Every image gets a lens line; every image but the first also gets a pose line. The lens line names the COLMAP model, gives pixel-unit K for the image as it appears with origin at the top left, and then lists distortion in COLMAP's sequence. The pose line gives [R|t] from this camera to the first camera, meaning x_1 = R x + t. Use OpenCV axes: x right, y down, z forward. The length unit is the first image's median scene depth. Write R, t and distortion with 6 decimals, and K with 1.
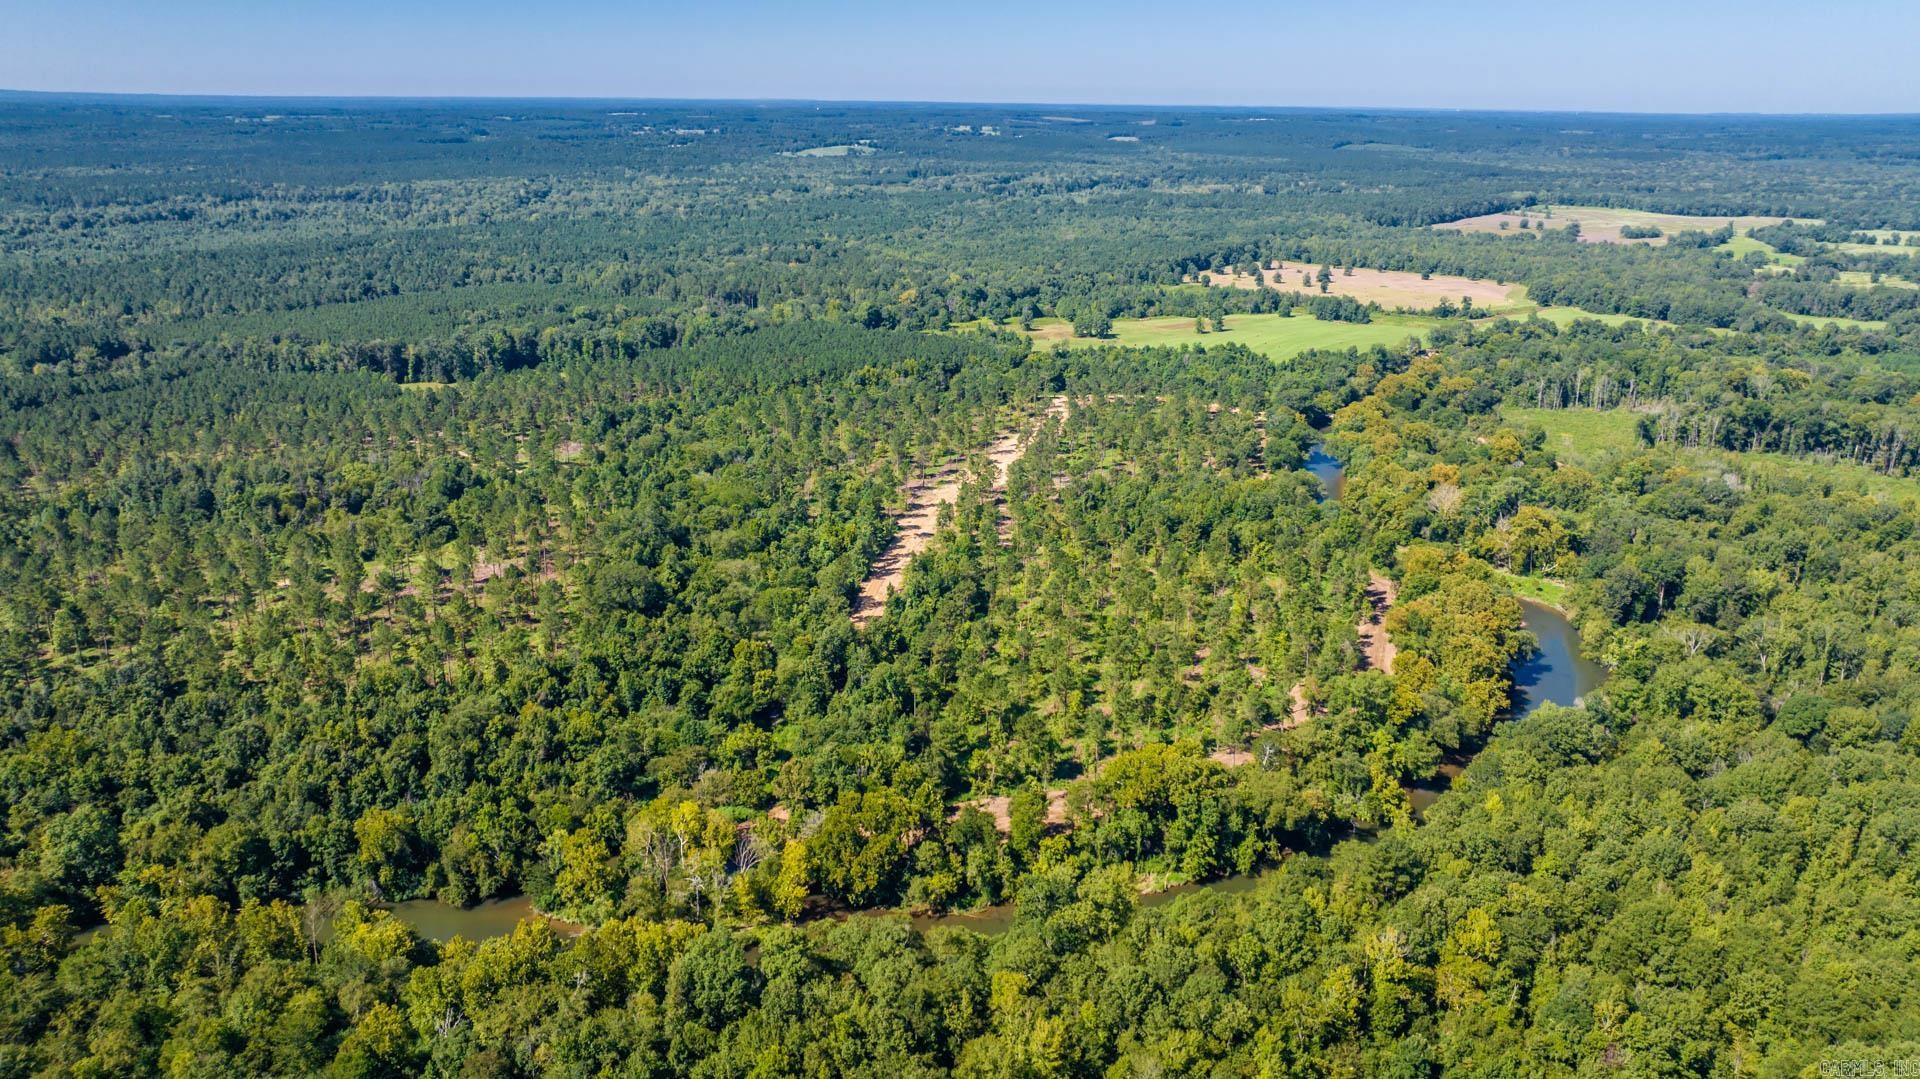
lens RADIAL K [[1369.6, 0, 951.0], [0, 1369.6, 542.3], [0, 0, 1]] dist [-0.006024, -0.001129]
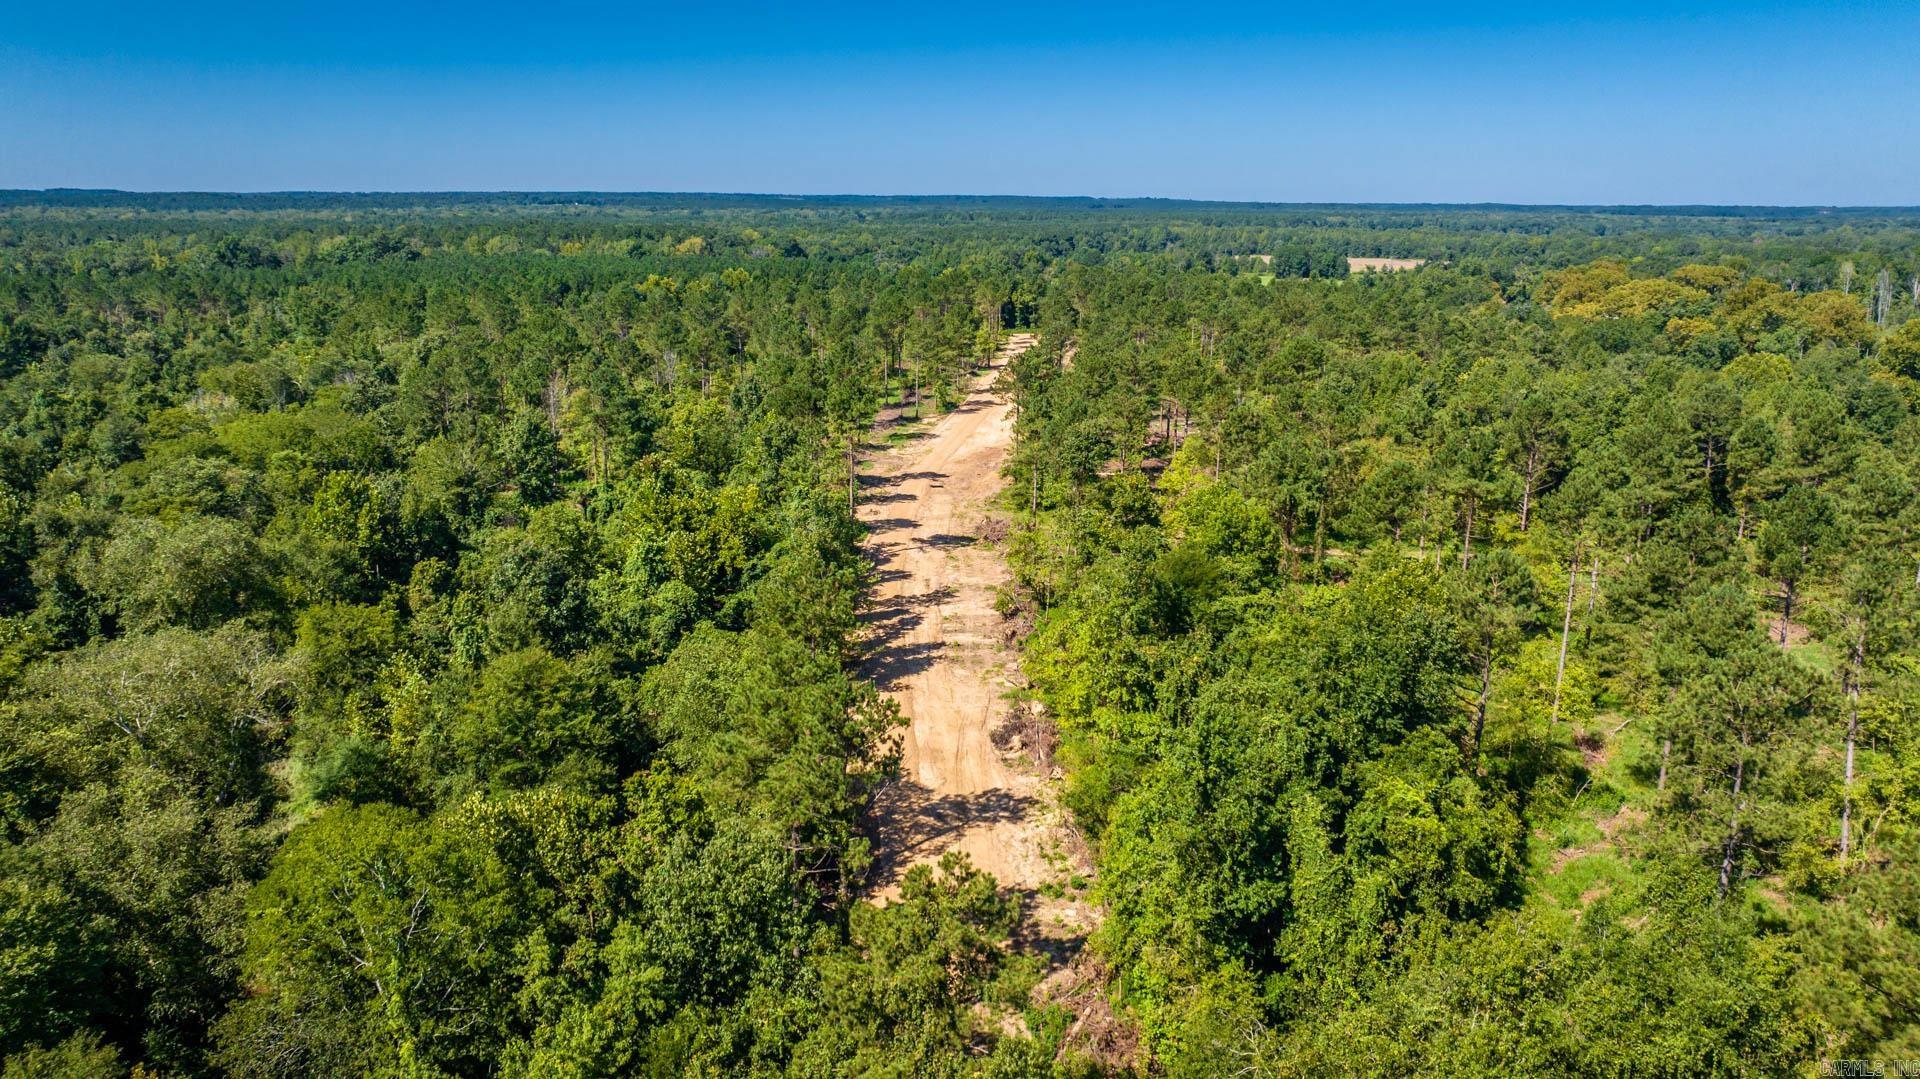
lens RADIAL K [[1369.6, 0, 951.0], [0, 1369.6, 542.3], [0, 0, 1]] dist [-0.006024, -0.001129]
pose [[0.980408, -0.046877, 0.191319, -0.087327], [0.060501, 0.995984, -0.066002, 0.017586], [-0.187457, 0.076283, 0.979306, 0.768093]]
